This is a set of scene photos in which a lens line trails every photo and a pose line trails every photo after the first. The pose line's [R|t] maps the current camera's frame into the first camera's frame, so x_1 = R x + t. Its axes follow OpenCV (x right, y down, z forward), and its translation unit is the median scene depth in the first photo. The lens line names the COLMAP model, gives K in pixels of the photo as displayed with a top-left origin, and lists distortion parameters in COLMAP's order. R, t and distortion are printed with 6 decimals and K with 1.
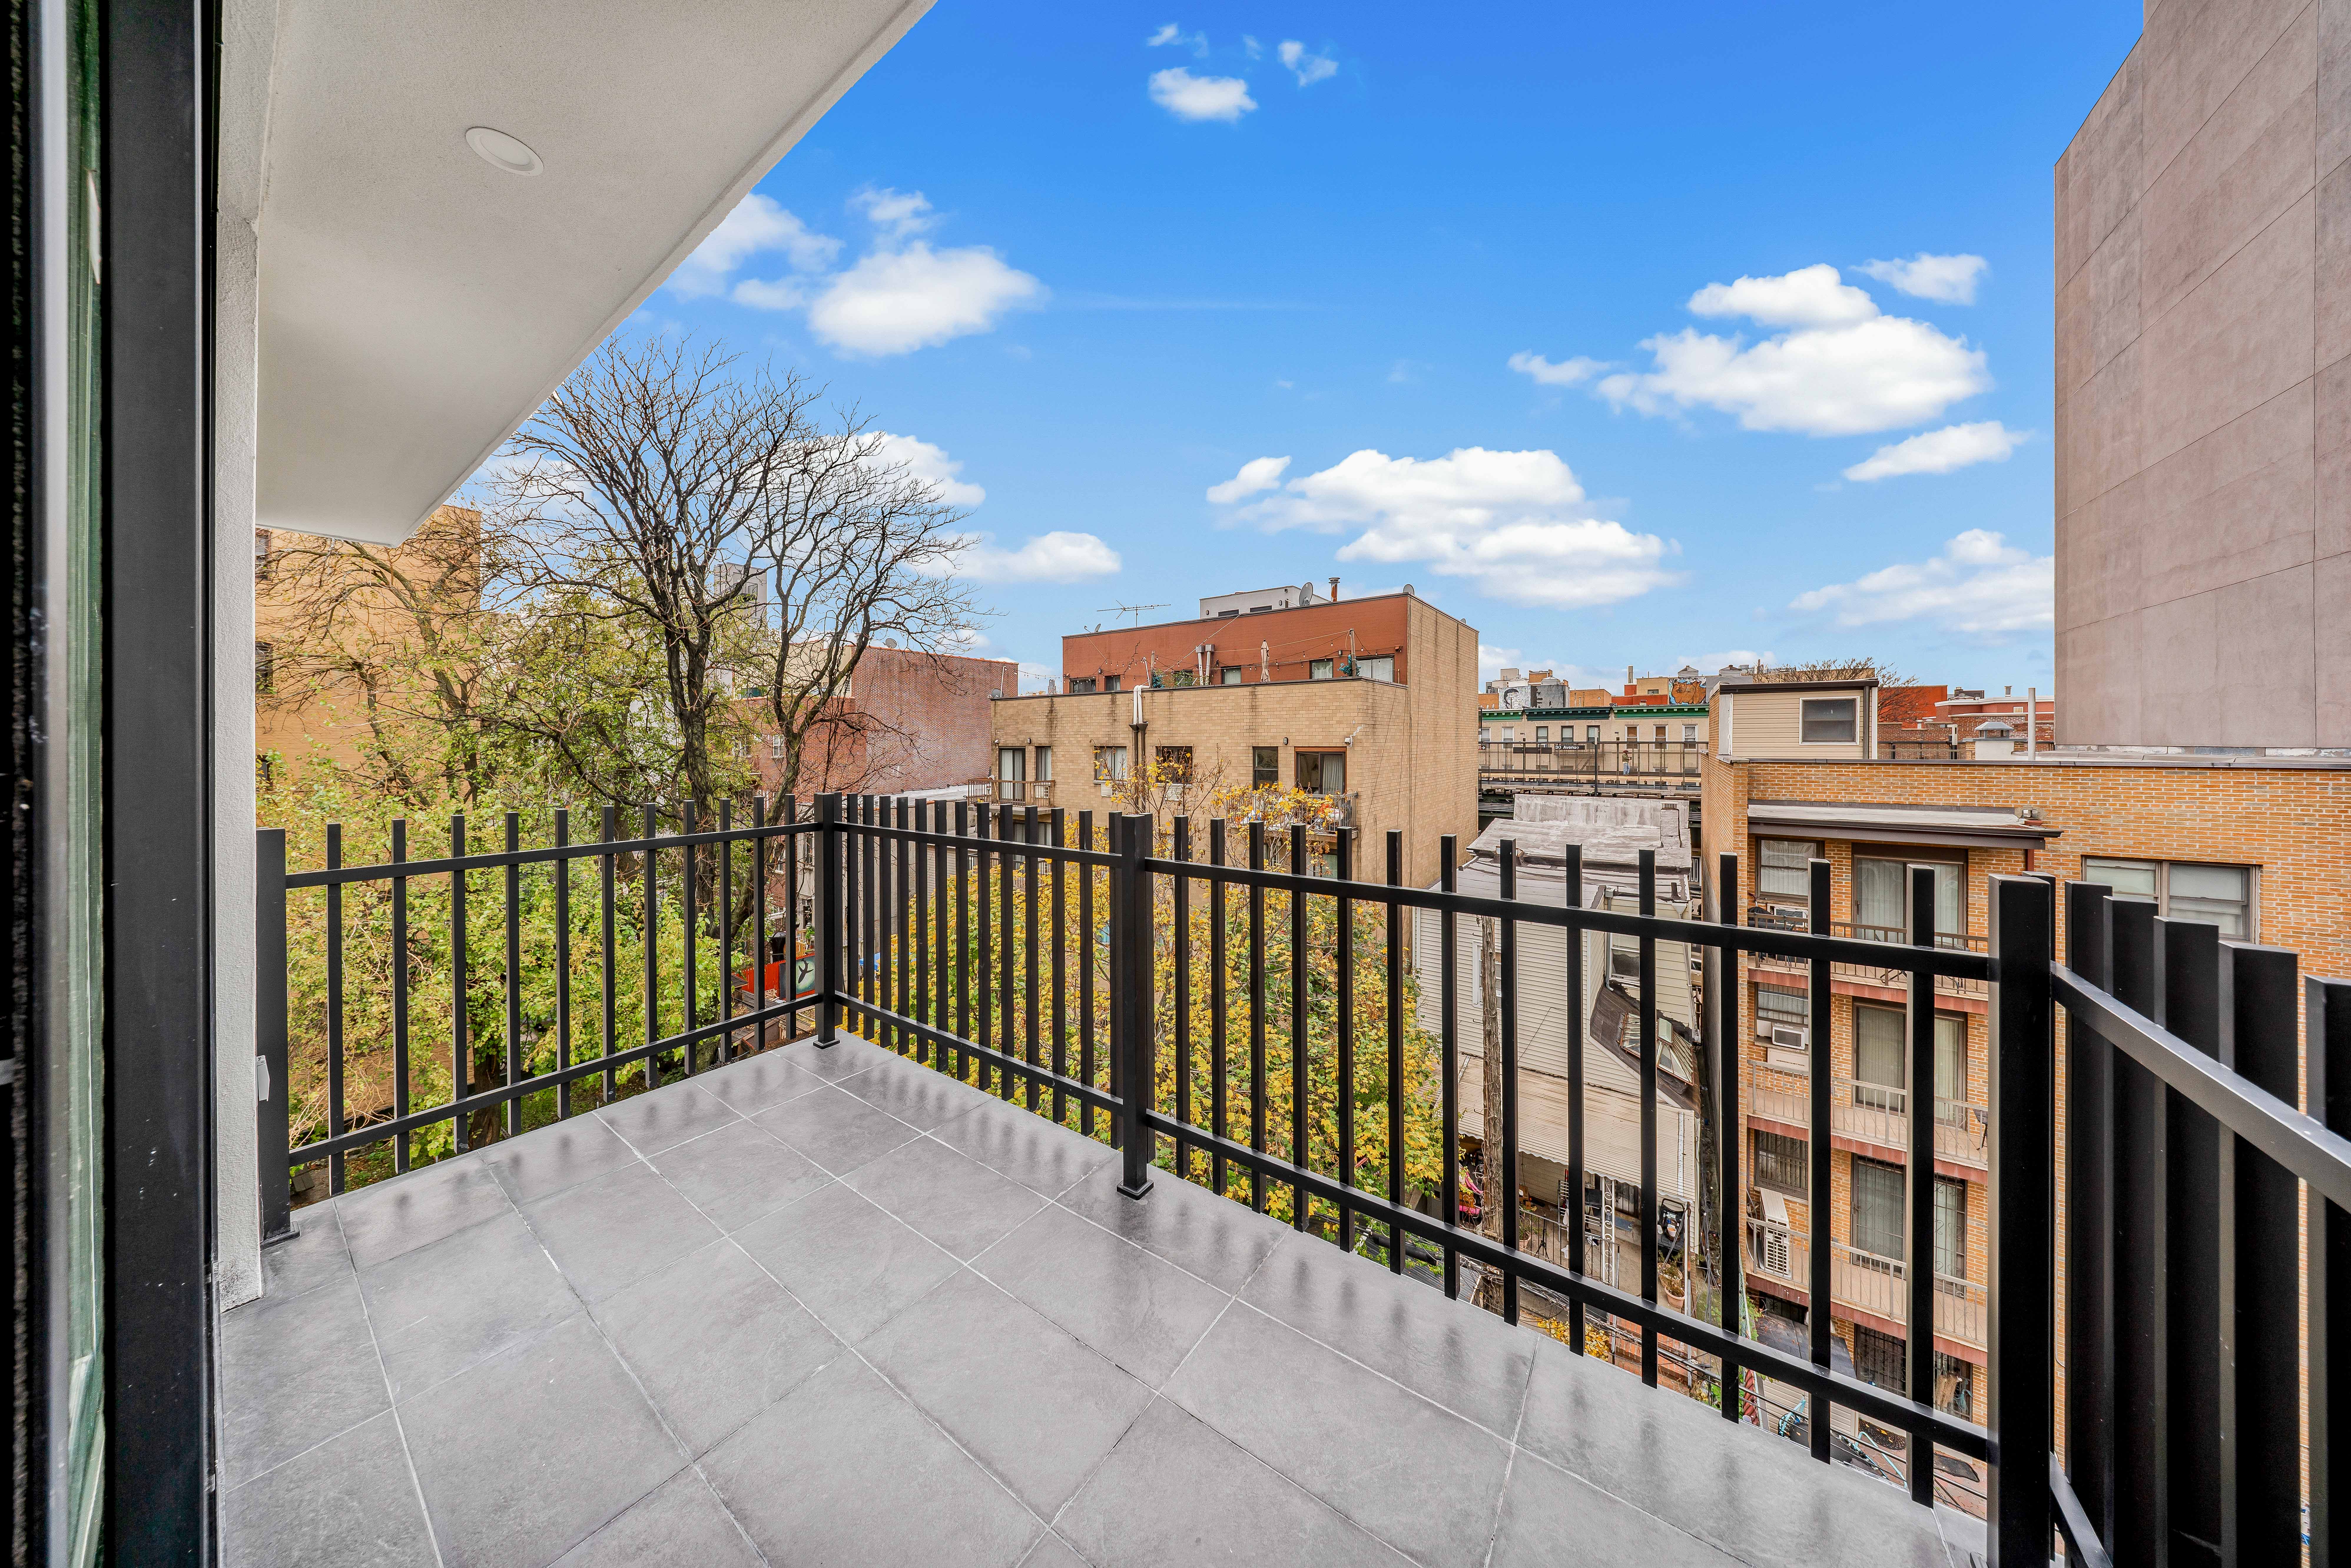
lens RADIAL K [[852.2, 0, 979.8], [0, 852.2, 323.8], [0, 0, 1]] dist [-0.009694, 0.000160]
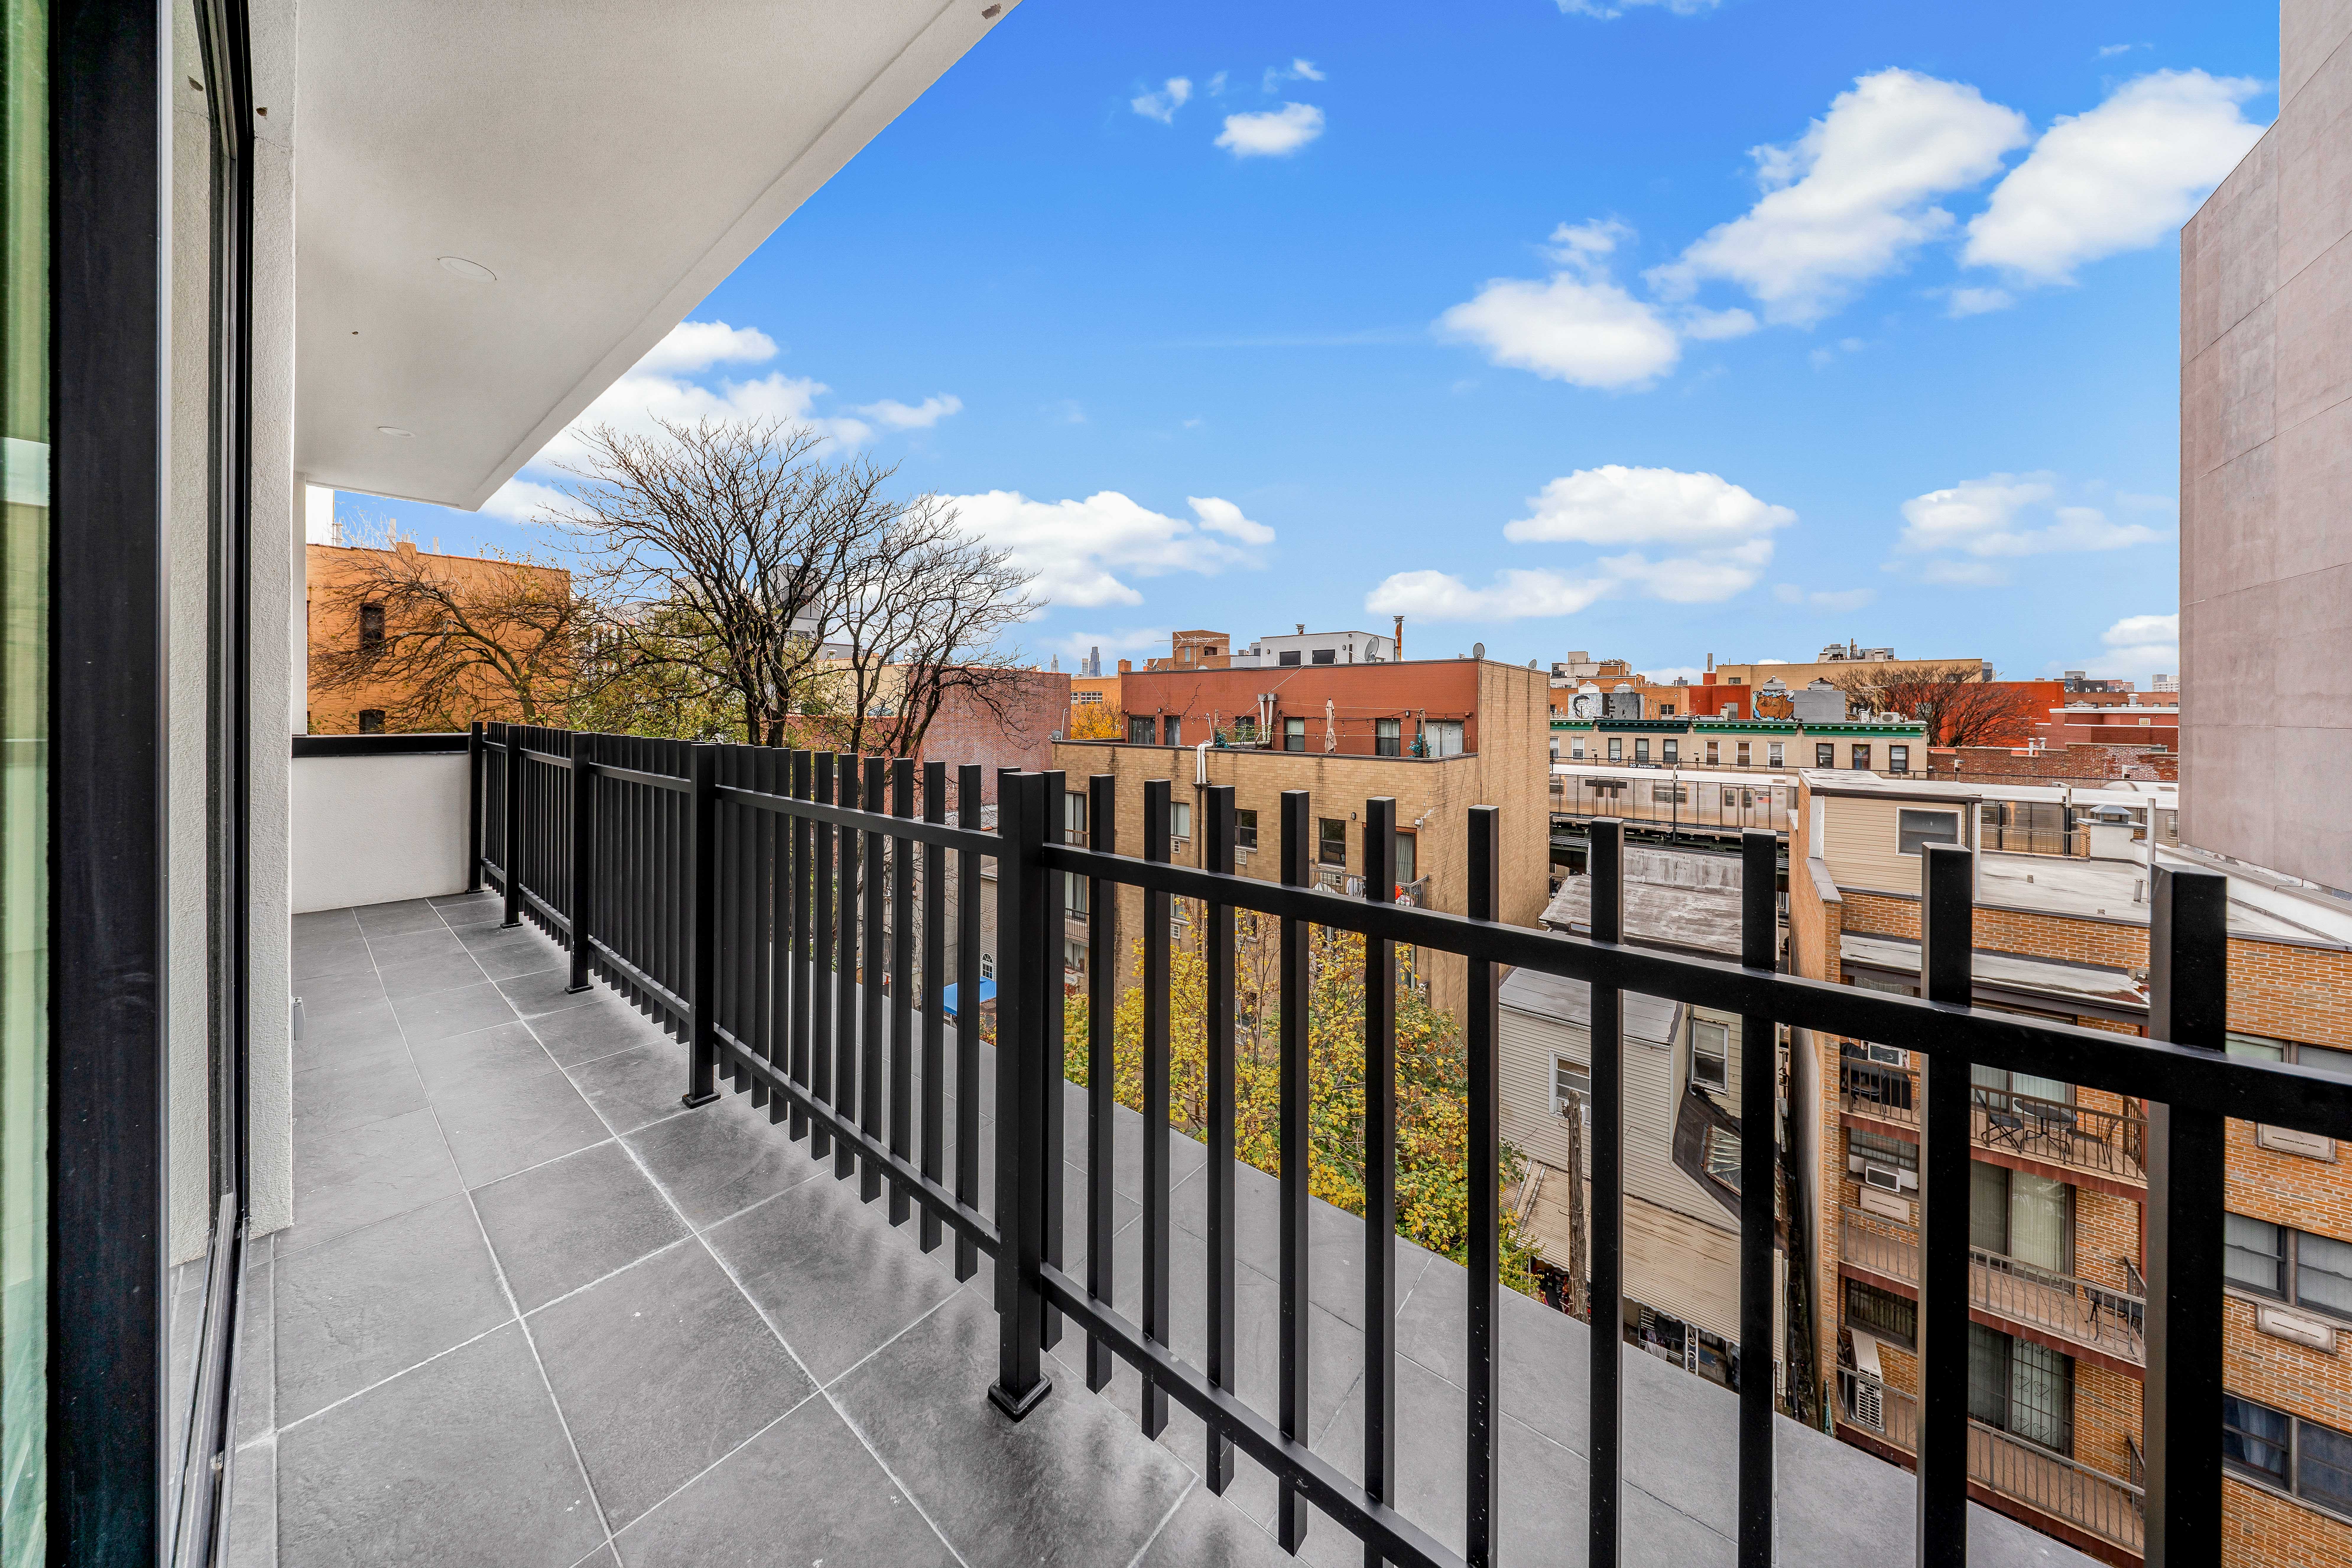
lens RADIAL K [[852.5, 0, 980.3], [0, 852.5, 323.7], [0, 0, 1]] dist [-0.009694, 0.000160]
pose [[0.998382, -0.002688, -0.056793, -0.024713], [0.002795, 0.999994, 0.001815, -0.109260], [0.056787, -0.001971, 0.998384, -0.025864]]
